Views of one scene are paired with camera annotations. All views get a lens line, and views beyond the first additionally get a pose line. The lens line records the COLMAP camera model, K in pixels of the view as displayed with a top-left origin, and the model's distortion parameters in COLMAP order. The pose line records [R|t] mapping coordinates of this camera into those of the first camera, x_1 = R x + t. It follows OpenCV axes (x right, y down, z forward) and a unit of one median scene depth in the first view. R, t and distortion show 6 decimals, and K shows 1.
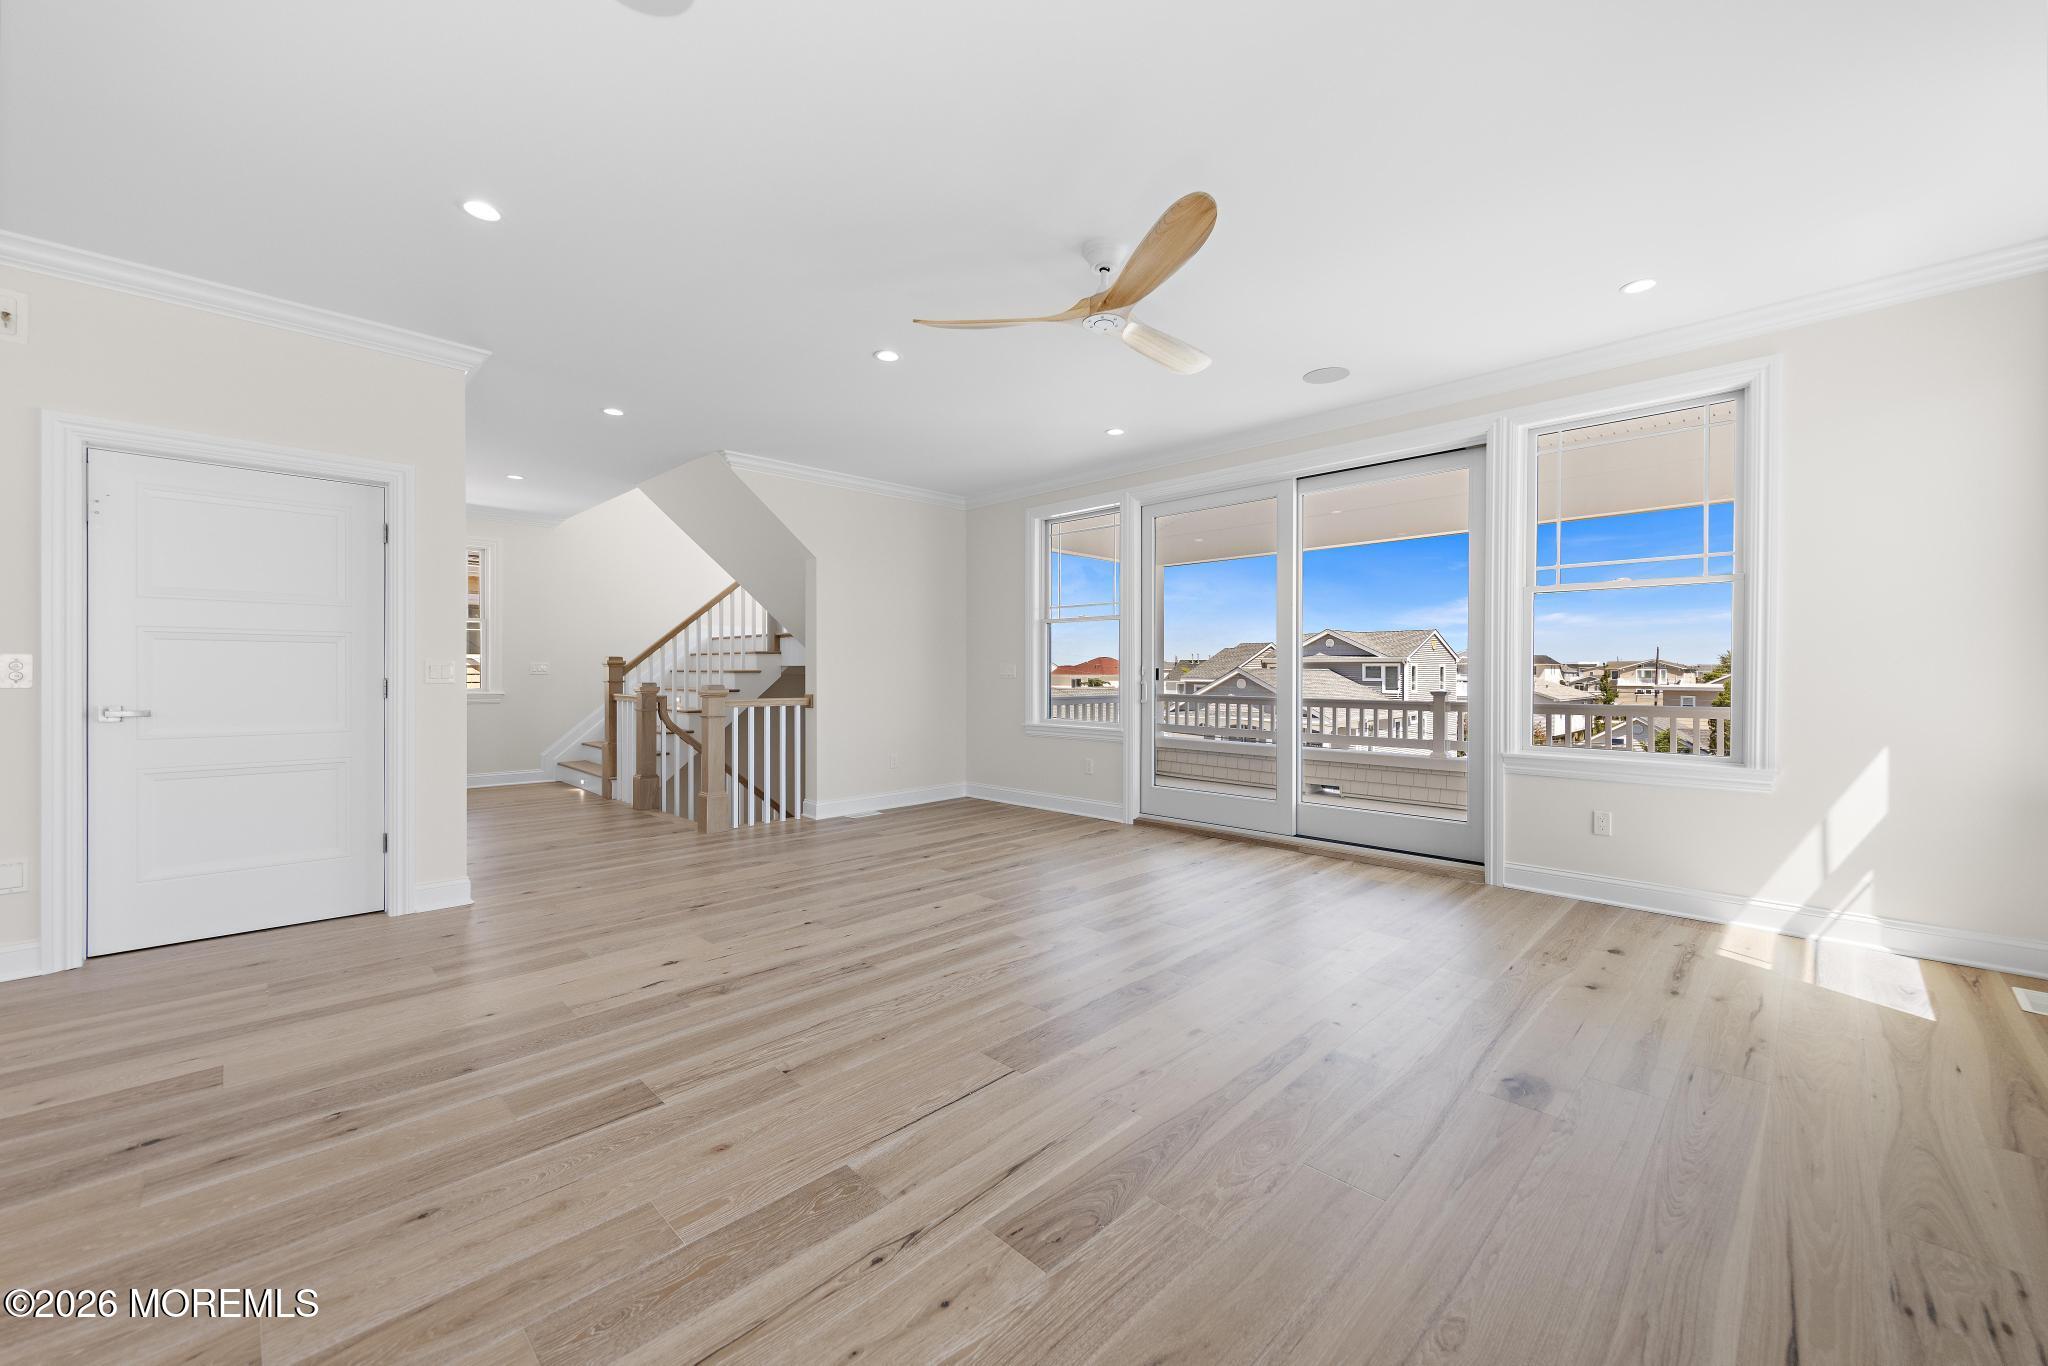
lens RADIAL K [[805.0, 0, 1024.8], [0, 805.0, 676.0], [0, 0, 1]] dist [0.003527, 0.000275]
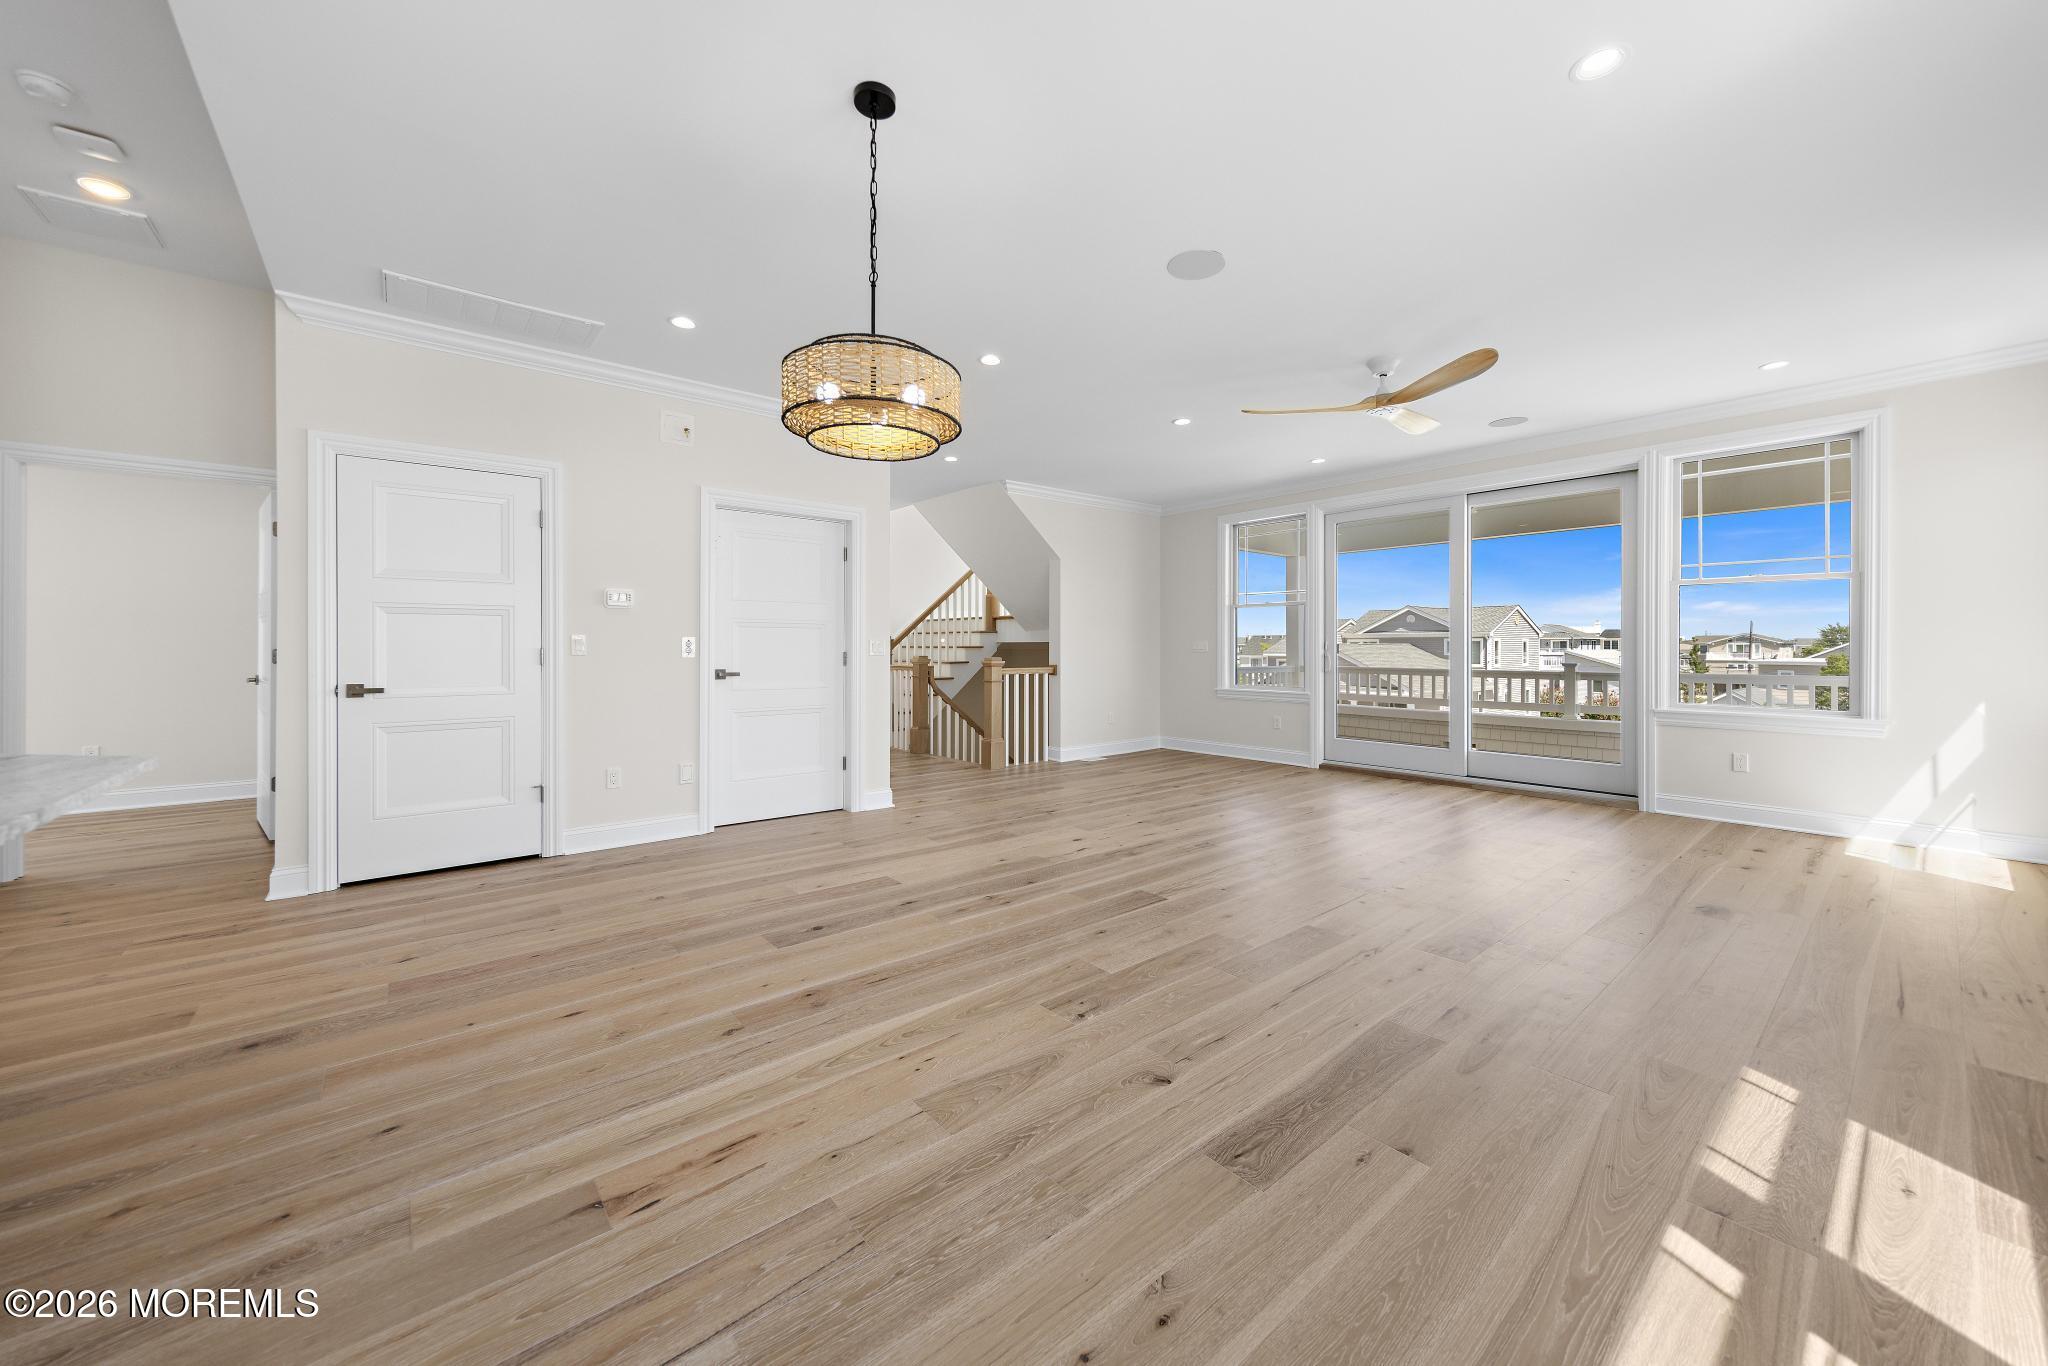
lens RADIAL K [[784.4, 0, 989.5], [0, 784.4, 646.9], [0, 0, 1]] dist [-0.000669, 0.000183]
pose [[0.994676, -0.002096, -0.103032, -0.287732], [0.001500, 0.999982, -0.005863, 0.001873], [0.103042, 0.005677, 0.994661, -0.307053]]
